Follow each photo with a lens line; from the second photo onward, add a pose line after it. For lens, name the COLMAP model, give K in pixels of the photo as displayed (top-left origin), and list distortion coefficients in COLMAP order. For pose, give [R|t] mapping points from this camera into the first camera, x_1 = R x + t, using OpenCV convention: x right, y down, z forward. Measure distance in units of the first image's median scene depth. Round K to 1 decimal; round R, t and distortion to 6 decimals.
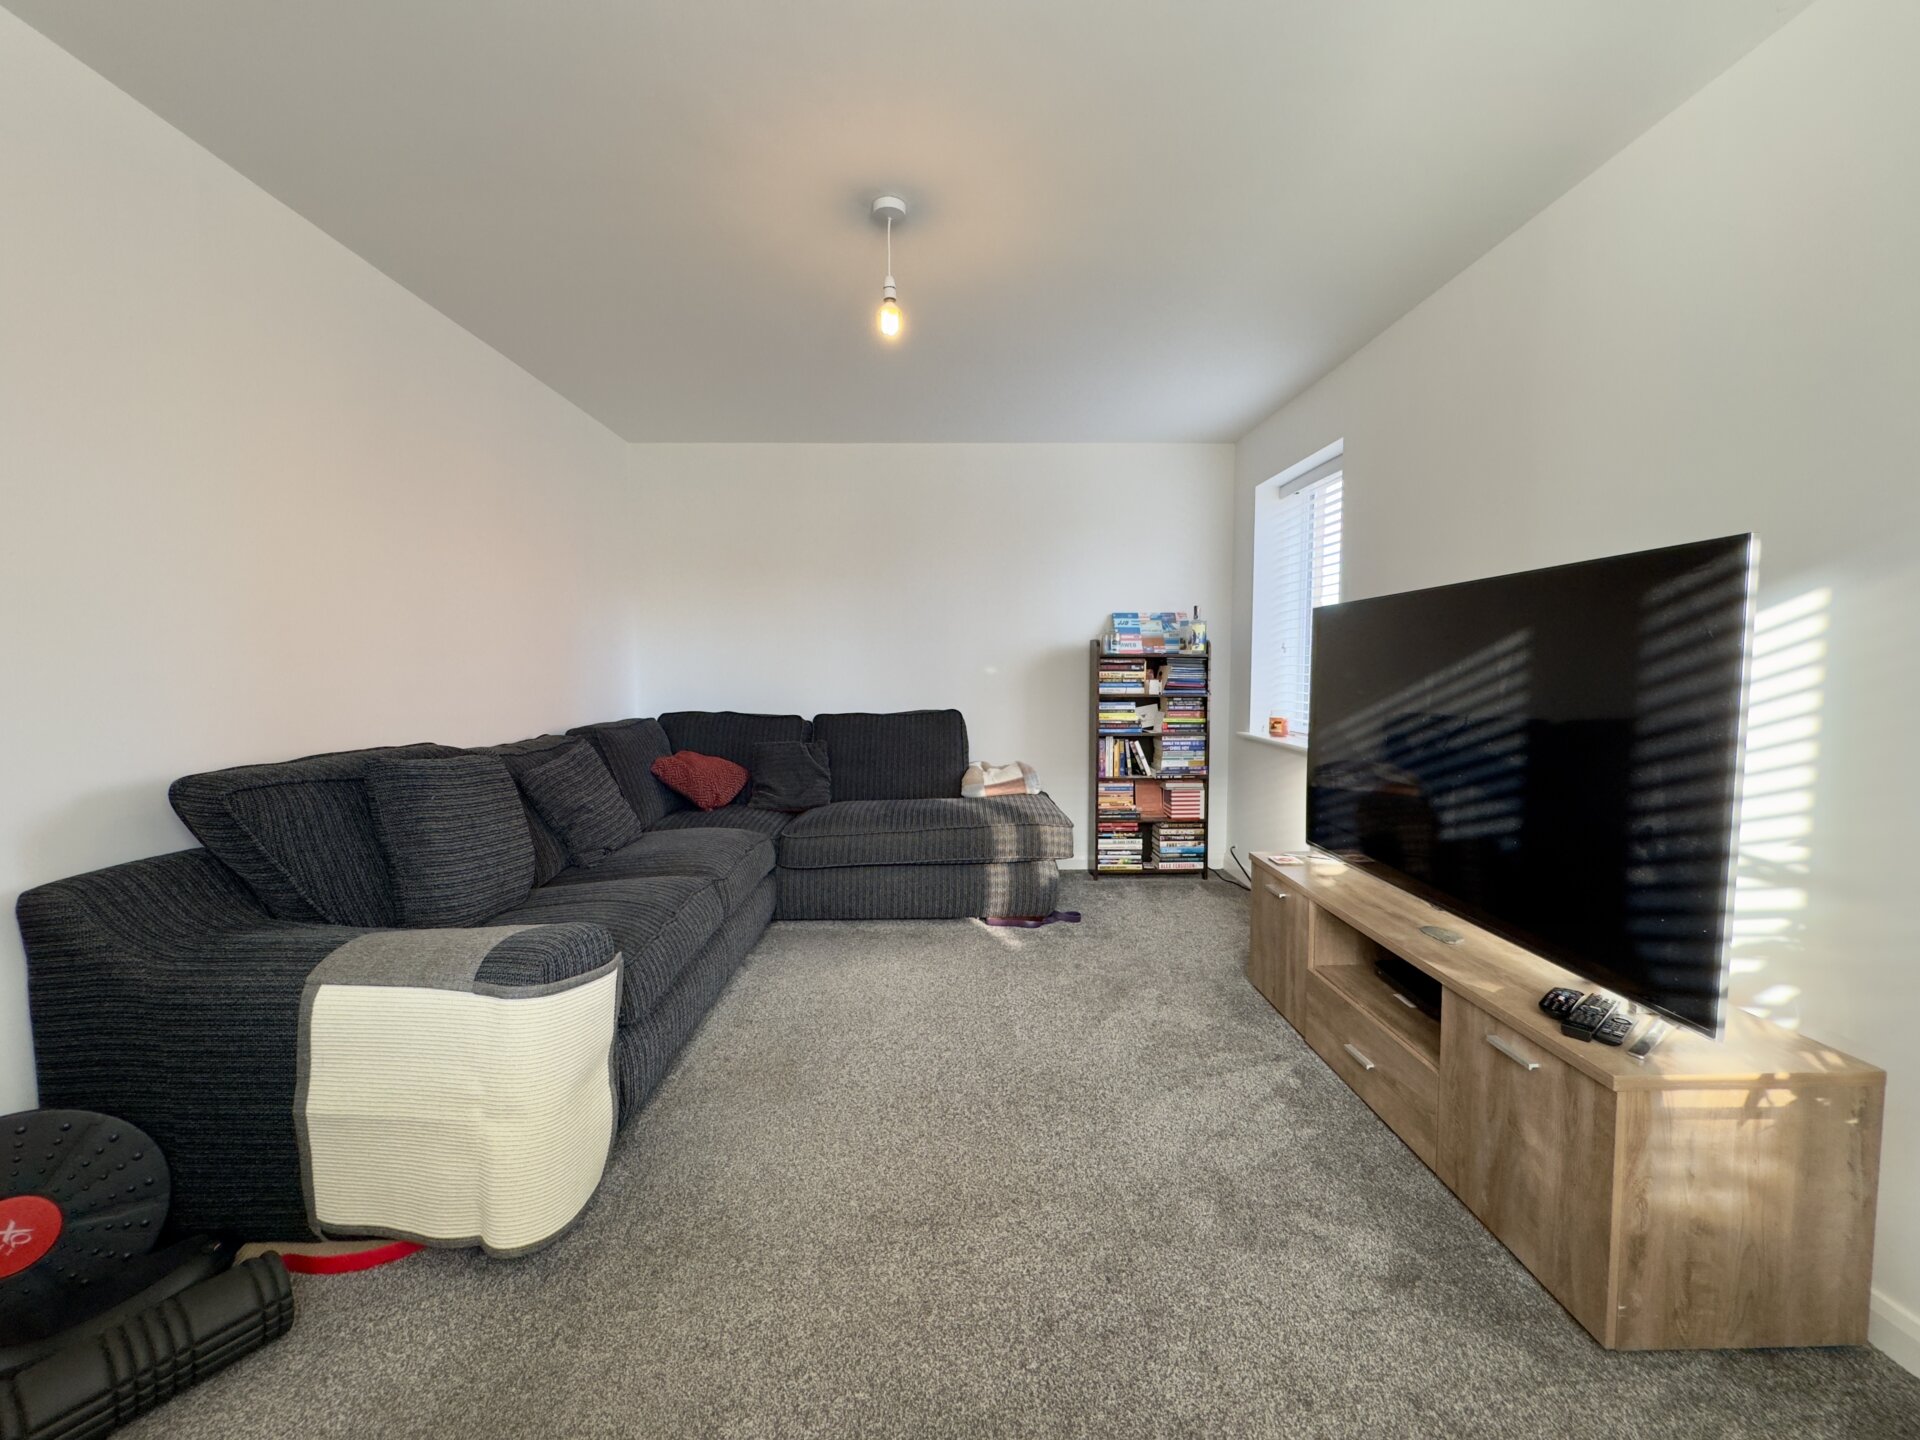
lens RADIAL K [[764.8, 0, 957.4], [0, 764.8, 718.8], [0, 0, 1]] dist [-0.003001, 0.000257]
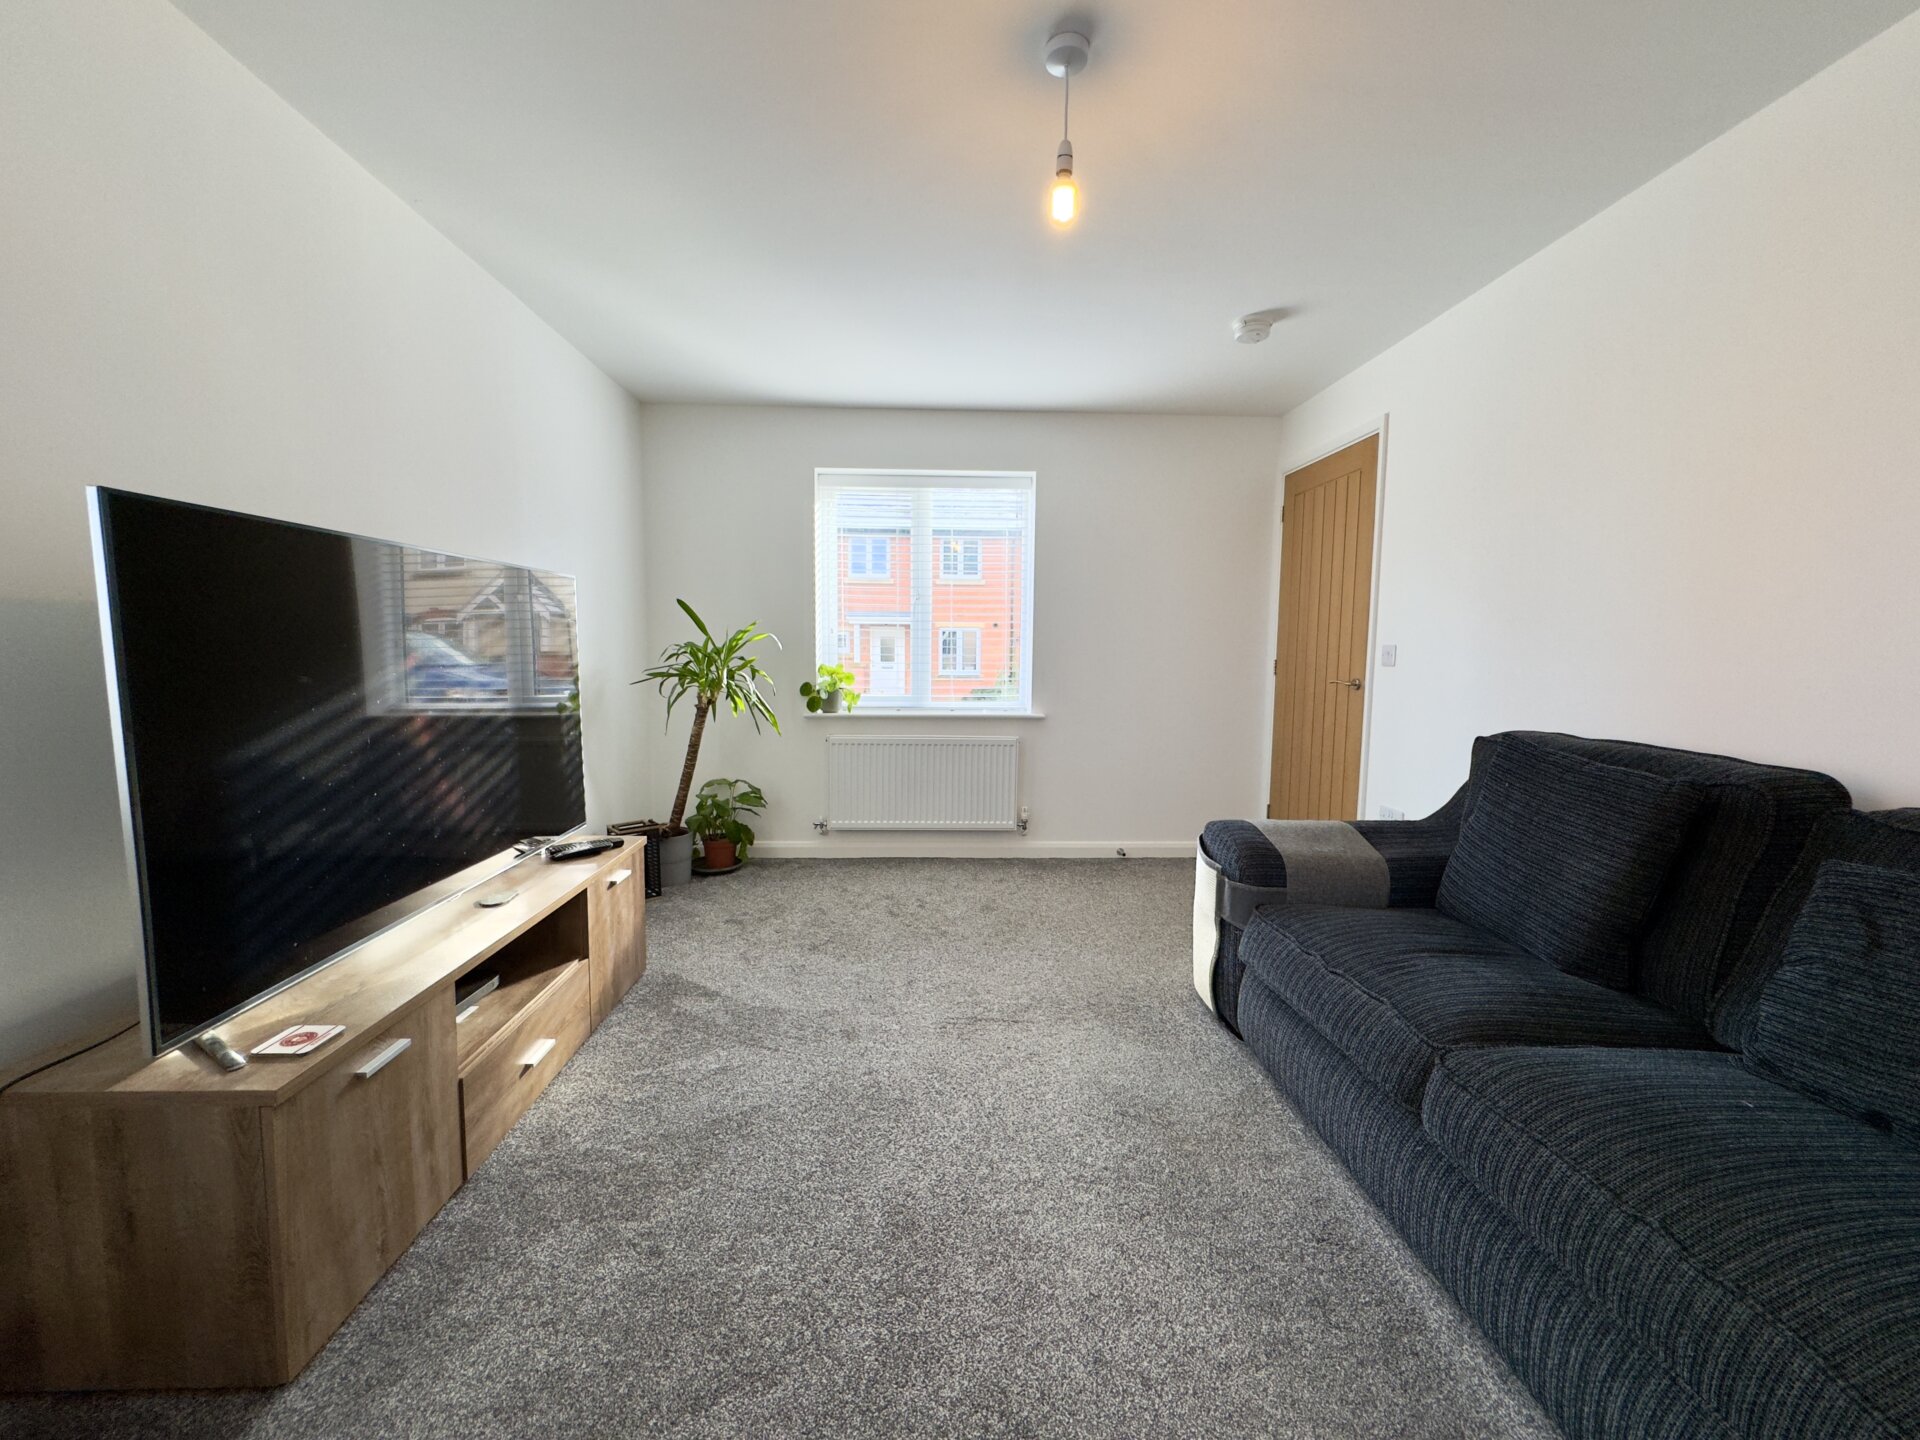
lens RADIAL K [[765.8, 0, 958.4], [0, 765.8, 718.4], [0, 0, 1]] dist [-0.000758, 0.000179]
pose [[-0.999432, -0.006223, -0.033108, 0.028588], [-0.011388, 0.987342, 0.158197, -0.082246], [0.031705, 0.158484, -0.986852, 1.269878]]
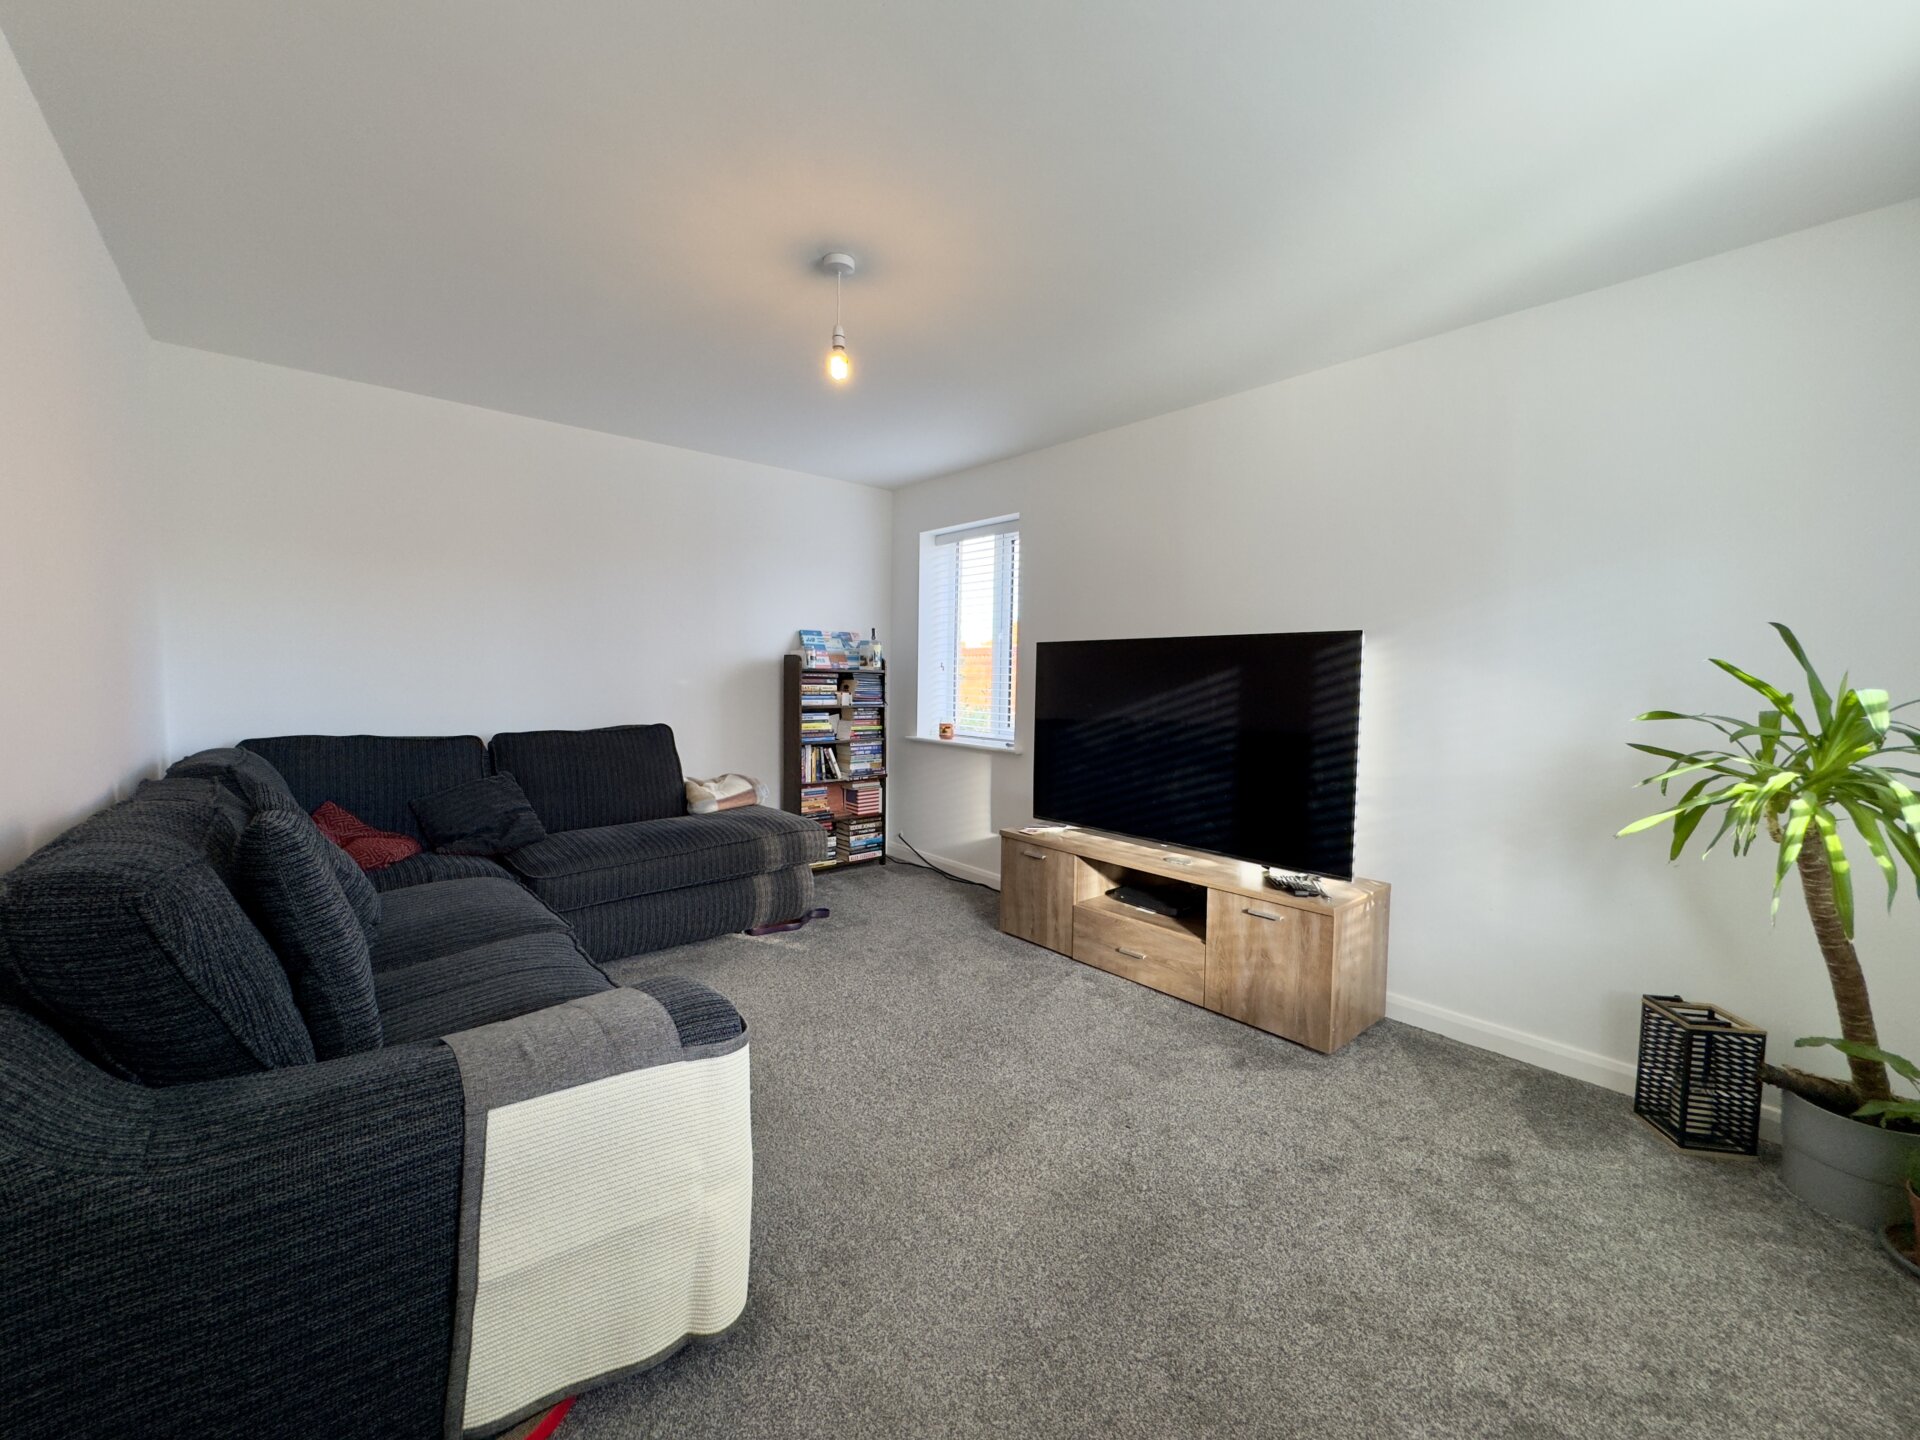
lens RADIAL K [[764.8, 0, 957.4], [0, 764.8, 718.8], [0, 0, 1]] dist [-0.003001, 0.000257]
pose [[0.769174, -0.022024, 0.638660, -0.450600], [0.025584, 0.999666, 0.003662, -0.017015], [-0.638527, 0.013522, 0.769480, 0.049121]]
